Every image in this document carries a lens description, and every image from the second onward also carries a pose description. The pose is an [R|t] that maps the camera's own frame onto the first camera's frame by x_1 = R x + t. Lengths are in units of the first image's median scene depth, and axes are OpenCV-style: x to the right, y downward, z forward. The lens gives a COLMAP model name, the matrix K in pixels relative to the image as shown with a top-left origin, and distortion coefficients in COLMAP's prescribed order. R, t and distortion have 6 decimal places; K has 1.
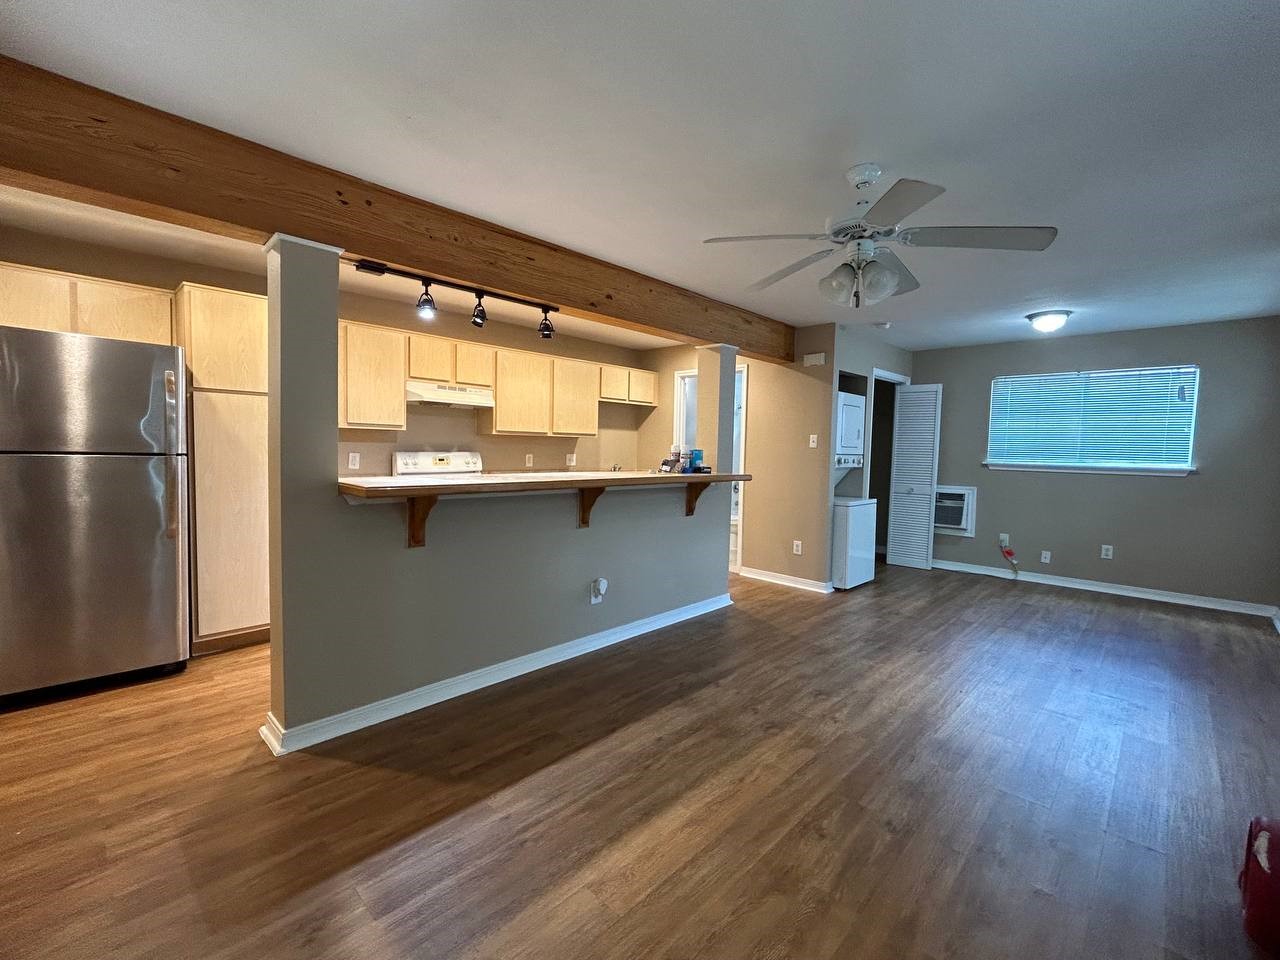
lens RADIAL K [[555.0, 0, 635.8], [0, 555.0, 481.9], [0, 0, 1]] dist [-0.000592, 0.000018]
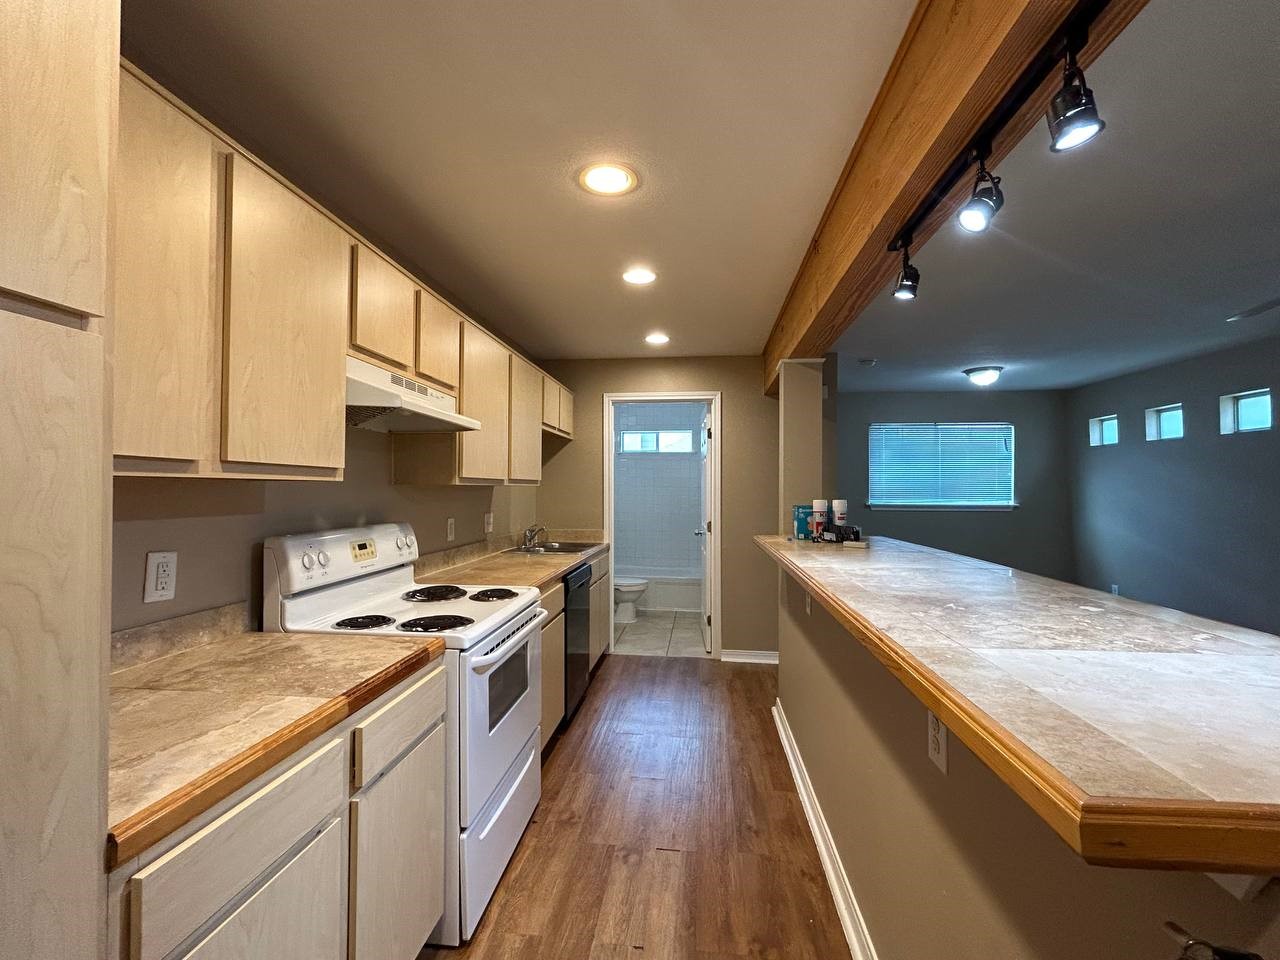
lens RADIAL K [[555.0, 0, 637.5], [0, 555.0, 485.1], [0, 0, 1]] dist [-0.000592, 0.000018]
pose [[0.795131, -0.014092, 0.606274, -0.442439], [0.052011, 0.997631, -0.045023, -0.057304], [-0.604203, 0.067332, 0.793980, 0.525020]]
